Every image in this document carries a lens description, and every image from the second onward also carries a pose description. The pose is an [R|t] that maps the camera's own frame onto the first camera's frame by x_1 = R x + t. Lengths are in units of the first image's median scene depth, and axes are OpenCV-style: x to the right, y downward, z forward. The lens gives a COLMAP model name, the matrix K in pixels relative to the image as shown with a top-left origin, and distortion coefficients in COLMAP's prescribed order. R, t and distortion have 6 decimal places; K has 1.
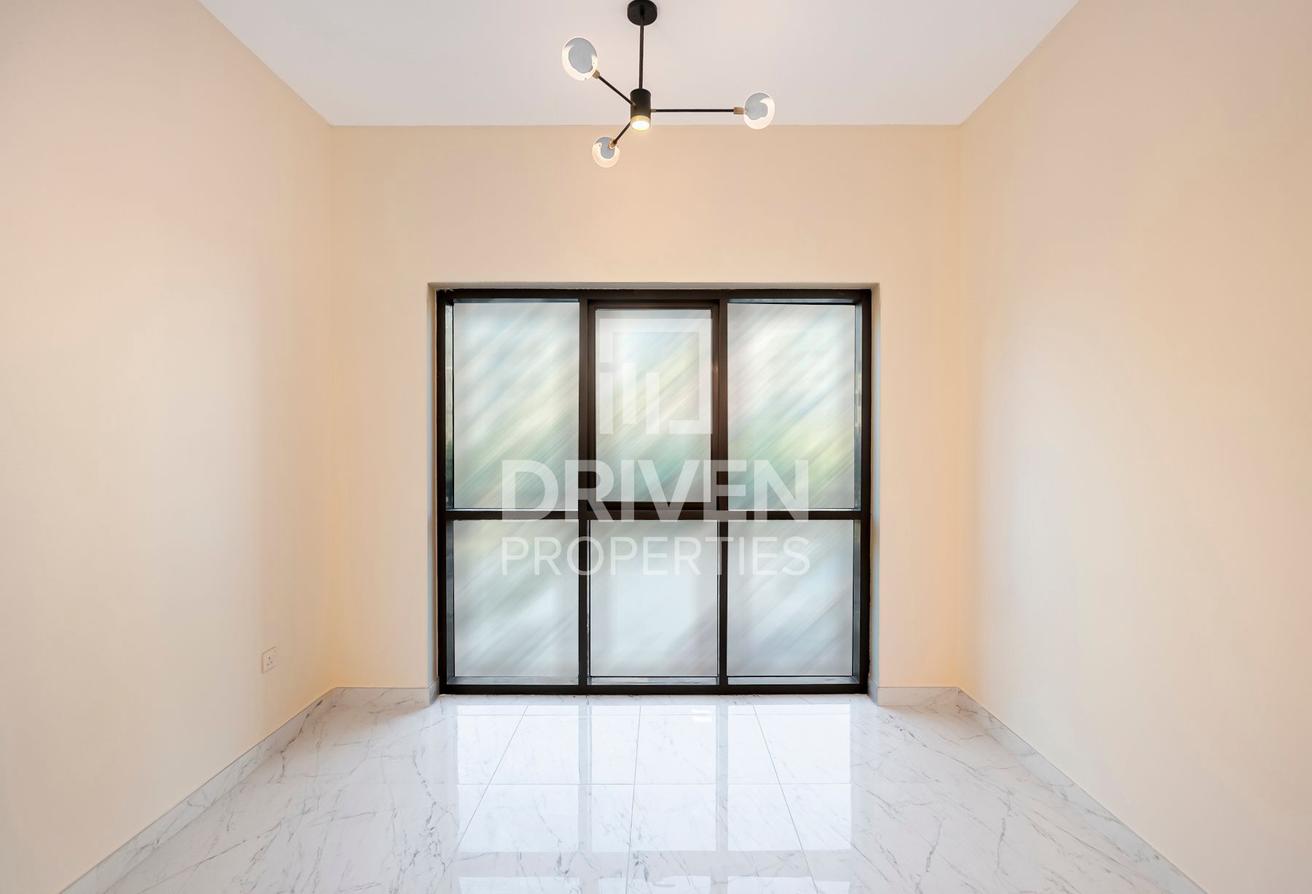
lens RADIAL K [[577.5, 0, 652.5], [0, 577.5, 449.8], [0, 0, 1]] dist [0.002469, 0.000638]
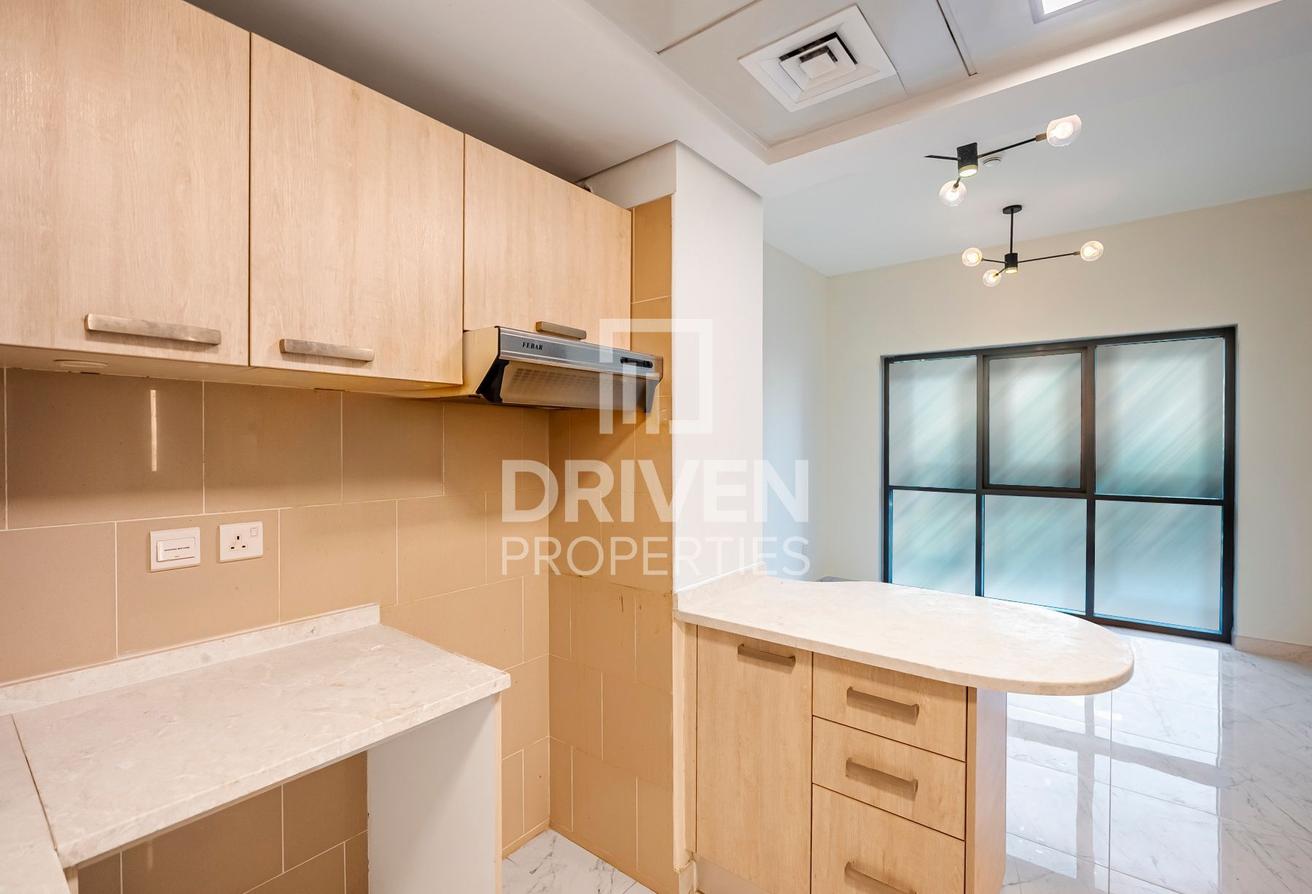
lens RADIAL K [[580.2, 0, 656.0], [0, 580.2, 447.0], [0, 0, 1]] dist [-0.000491, 0.000632]
pose [[0.788238, 0.006487, -0.615337, 0.161097], [-0.000537, 0.999951, 0.009854, -0.023906], [0.615371, -0.007437, 0.788203, -0.802191]]
